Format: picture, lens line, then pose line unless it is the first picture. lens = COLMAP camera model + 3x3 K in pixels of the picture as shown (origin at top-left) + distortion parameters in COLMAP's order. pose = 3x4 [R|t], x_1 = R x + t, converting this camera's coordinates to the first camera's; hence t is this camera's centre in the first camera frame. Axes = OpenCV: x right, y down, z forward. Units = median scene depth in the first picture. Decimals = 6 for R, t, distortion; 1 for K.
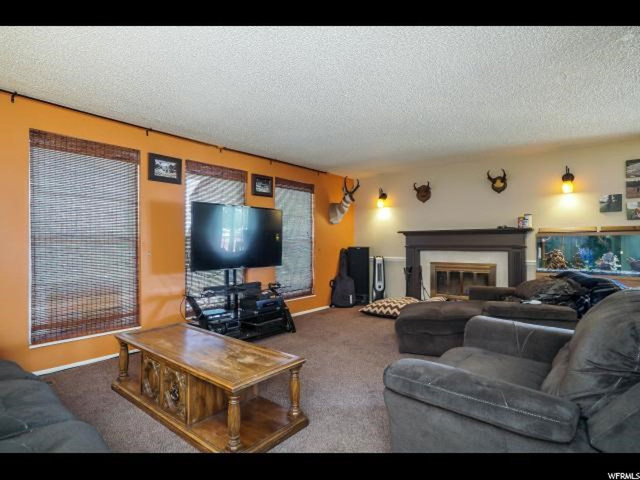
lens RADIAL K [[345.1, 0, 320.0], [0, 345.1, 240.0], [0, 0, 1]] dist [-0.003535, -0.000725]
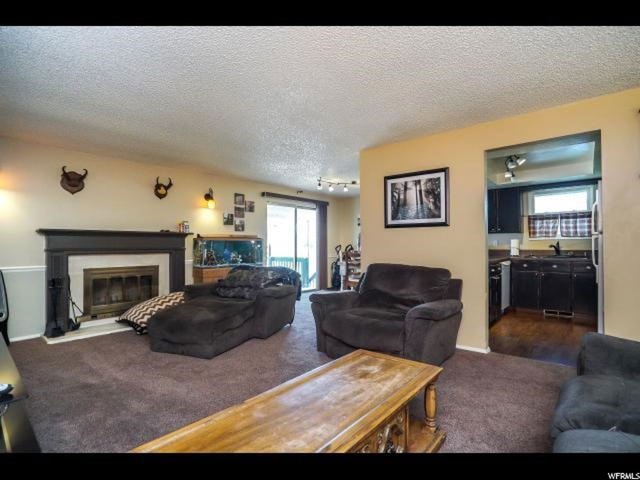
lens RADIAL K [[322.3, 0, 320.0], [0, 322.3, 240.0], [0, 0, 1]] dist [-0.015297, 0.000096]
pose [[0.010847, 0.018944, 0.999762, -0.565668], [-0.005534, 0.999806, -0.018885, 0.008985], [-0.999926, -0.005328, 0.010950, 0.589814]]
